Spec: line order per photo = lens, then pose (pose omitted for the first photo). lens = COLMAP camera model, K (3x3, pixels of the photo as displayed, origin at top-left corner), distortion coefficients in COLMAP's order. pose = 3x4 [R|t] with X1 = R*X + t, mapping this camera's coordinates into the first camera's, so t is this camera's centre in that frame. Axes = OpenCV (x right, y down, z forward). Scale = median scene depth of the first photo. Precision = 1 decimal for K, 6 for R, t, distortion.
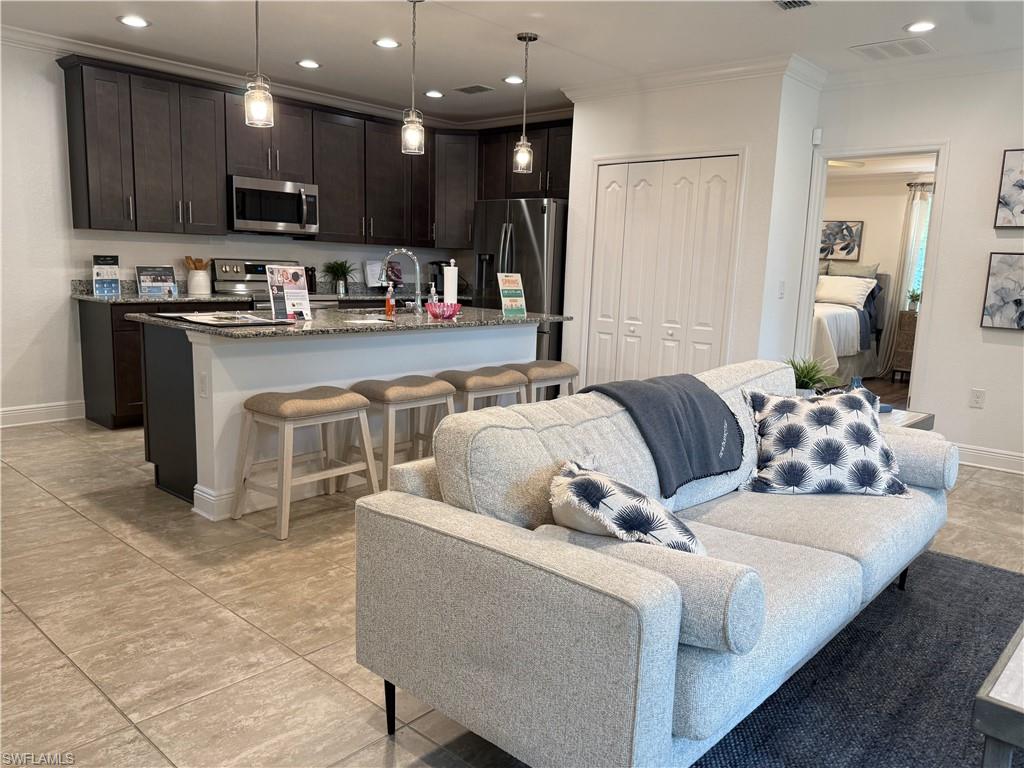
lens RADIAL K [[769.1, 0, 511.4], [0, 769.1, 395.1], [0, 0, 1]] dist [0.000957, -0.006833]
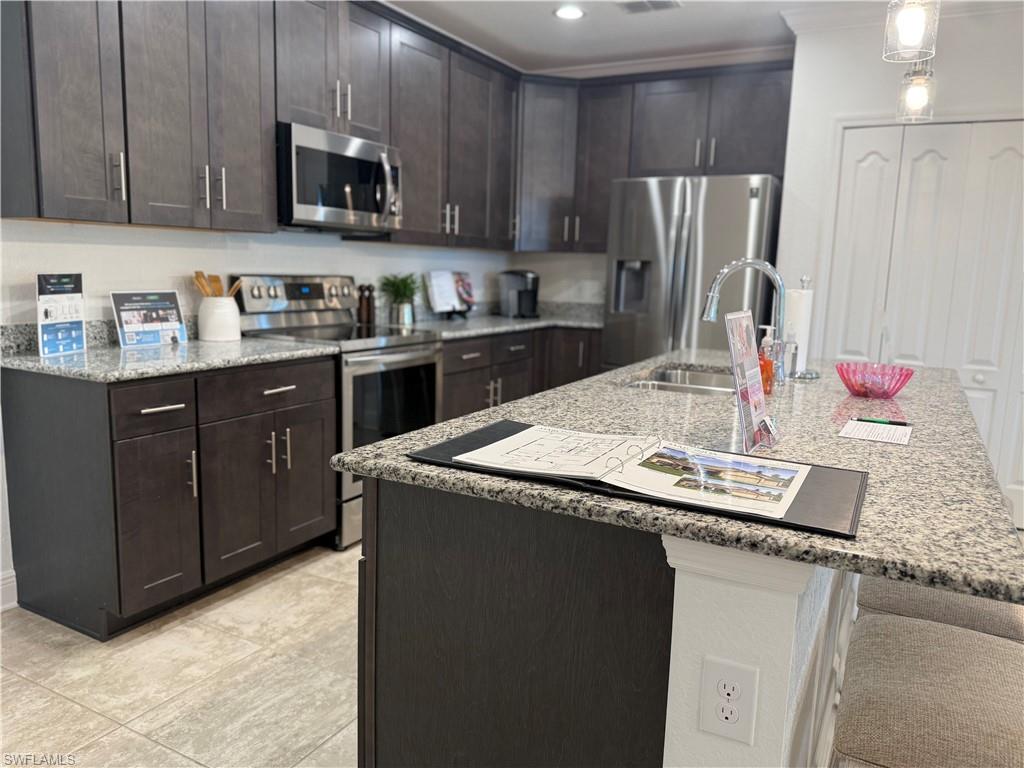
lens RADIAL K [[758.7, 0, 512.0], [0, 758.7, 384.0], [0, 0, 1]] dist [-0.006718, 0.000207]
pose [[0.972312, -0.046351, 0.229043, -0.363146], [0.048542, 0.998813, -0.003937, -0.096853], [-0.228589, 0.014947, 0.973408, 0.472097]]
